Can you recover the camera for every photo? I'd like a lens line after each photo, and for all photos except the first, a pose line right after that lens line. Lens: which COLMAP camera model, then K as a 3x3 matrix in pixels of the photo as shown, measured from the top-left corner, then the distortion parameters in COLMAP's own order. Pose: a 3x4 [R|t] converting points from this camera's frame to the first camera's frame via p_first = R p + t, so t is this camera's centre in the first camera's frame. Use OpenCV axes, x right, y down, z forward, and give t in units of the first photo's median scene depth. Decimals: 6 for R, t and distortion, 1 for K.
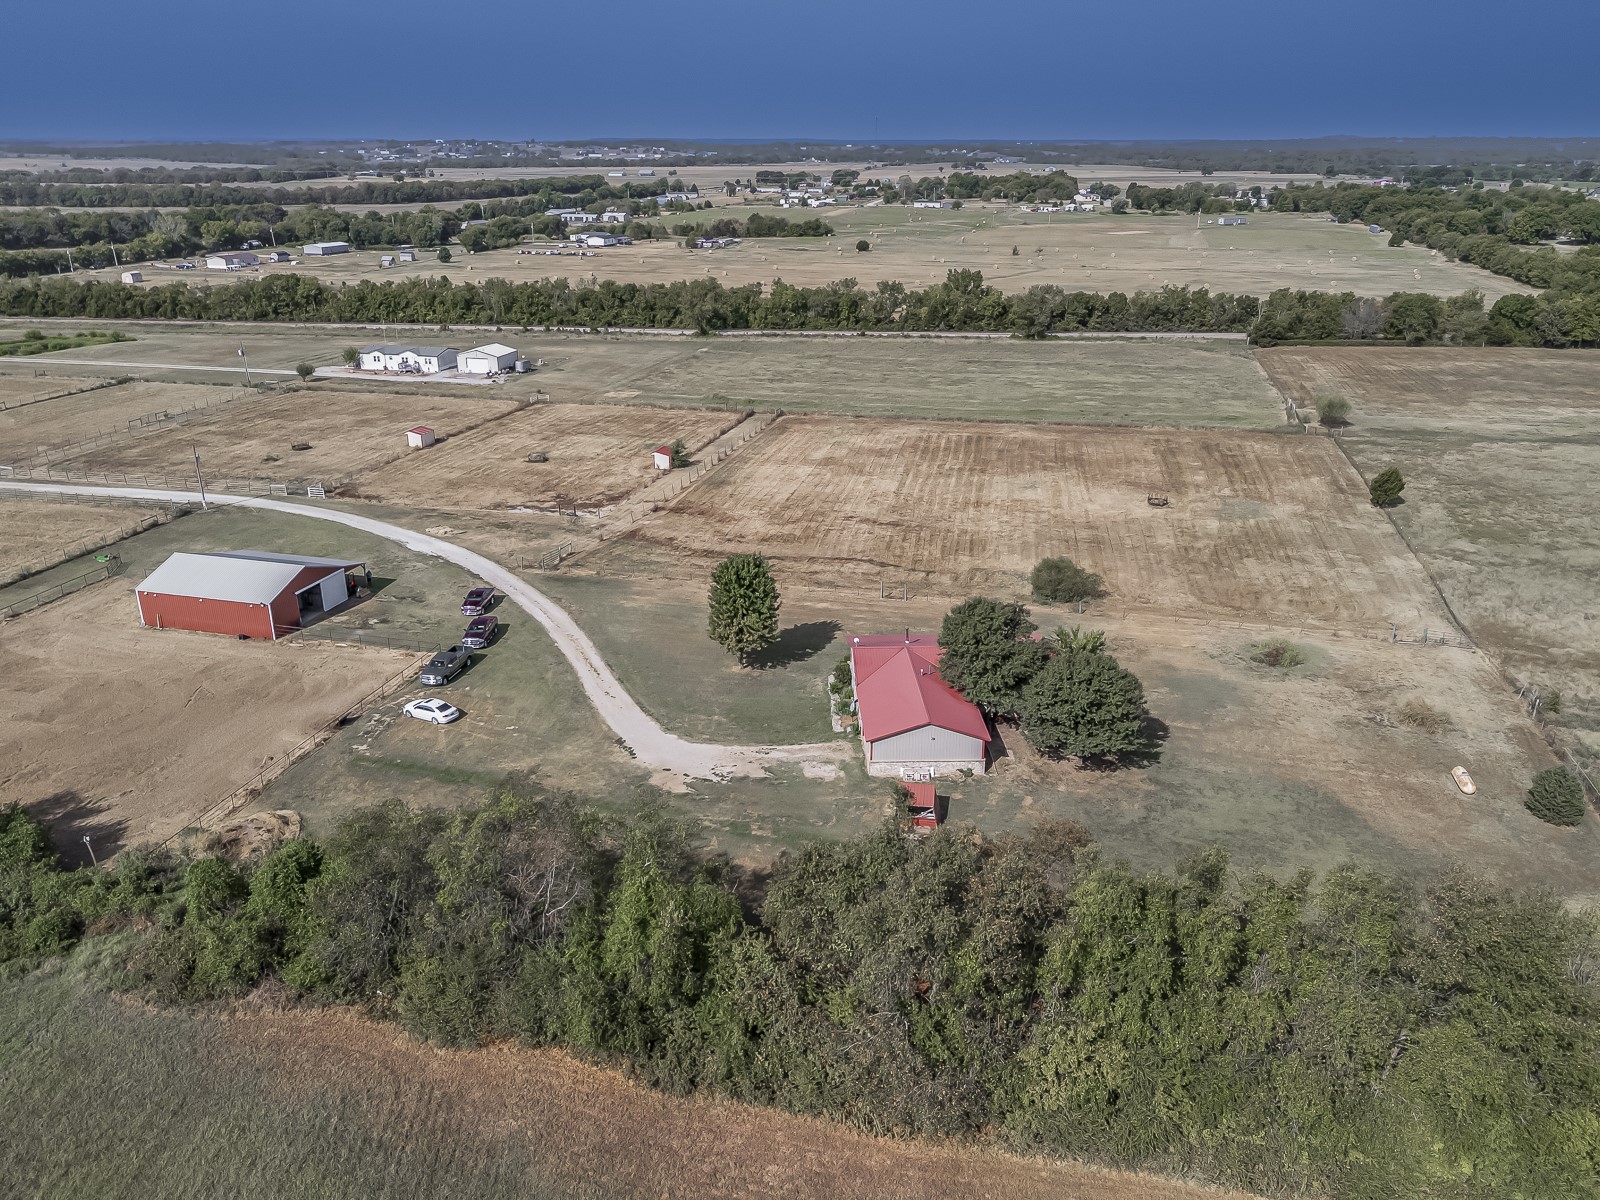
lens RADIAL K [[1145.8, 0, 800.0], [0, 1145.8, 600.0], [0, 0, 1]] dist [0.009202, -0.001165]
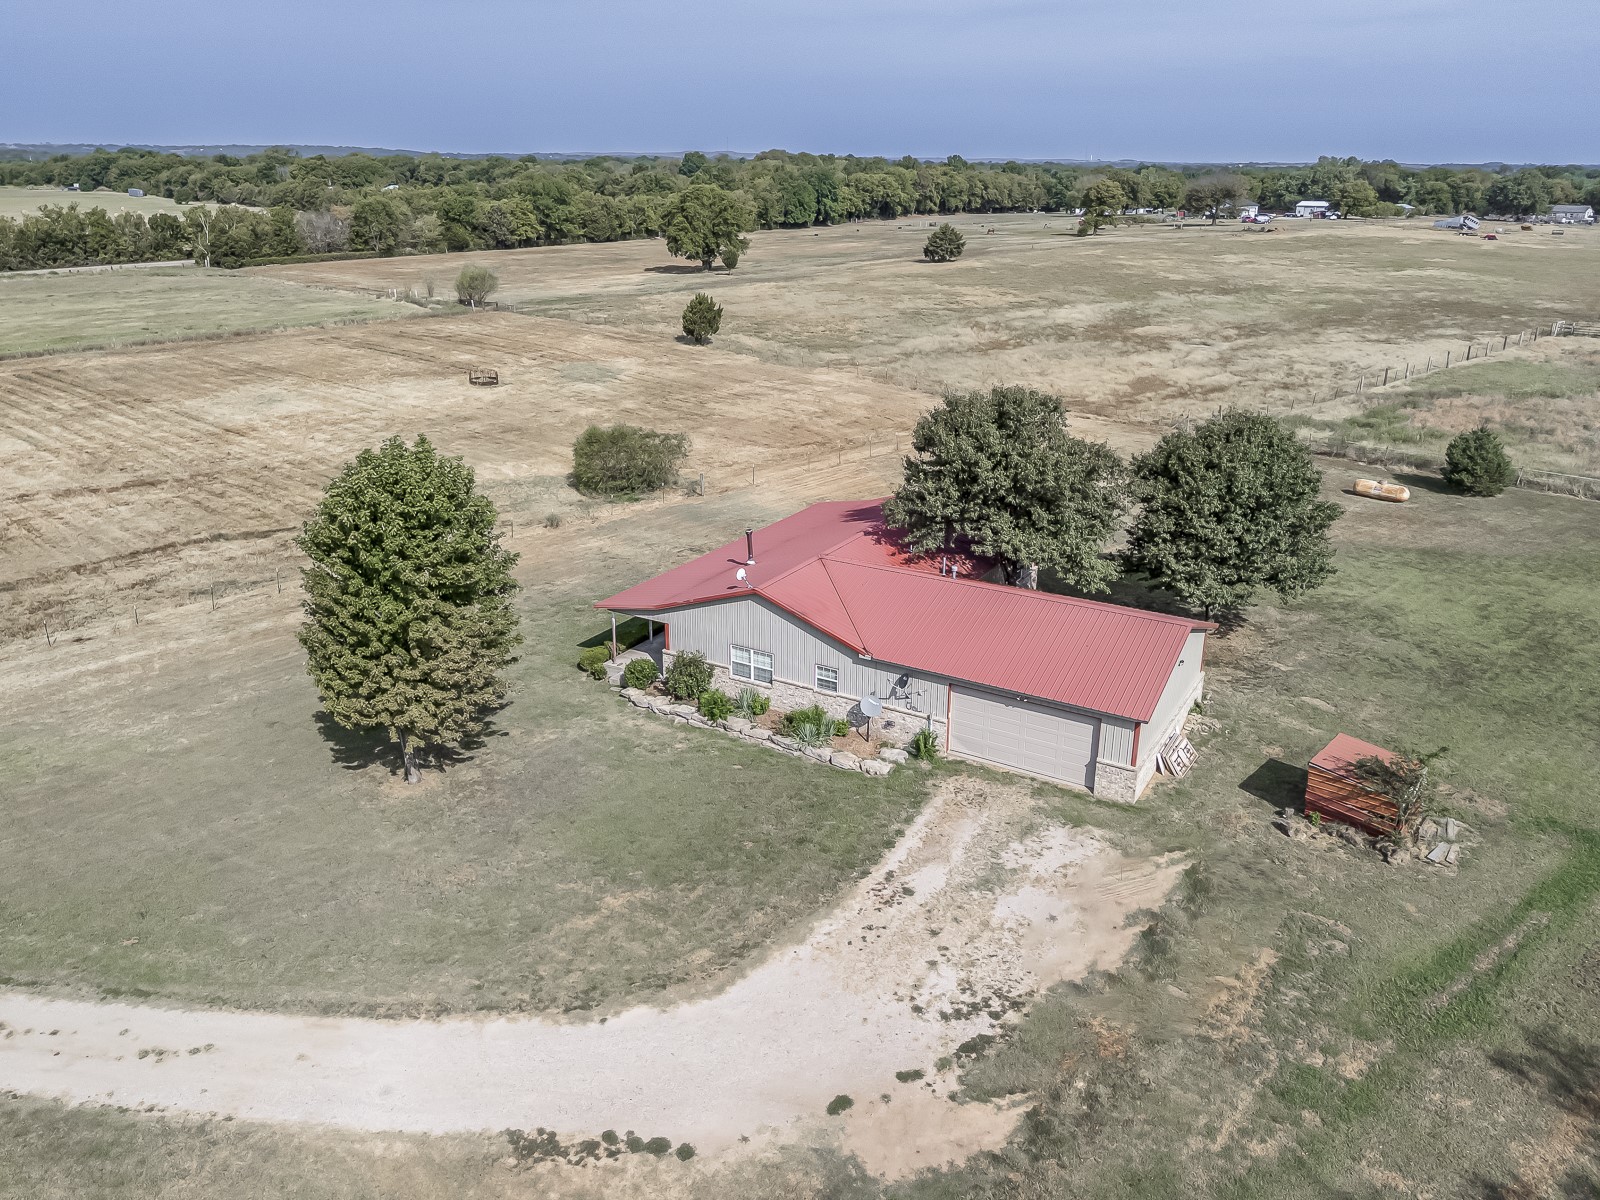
lens RADIAL K [[1145.8, 0, 800.0], [0, 1145.8, 600.0], [0, 0, 1]] dist [0.009202, -0.001165]
pose [[0.541185, -0.292161, 0.788518, -0.090521], [0.290147, 0.944994, 0.151002, -0.004508], [-0.789261, 0.147066, 0.596186, 0.240642]]
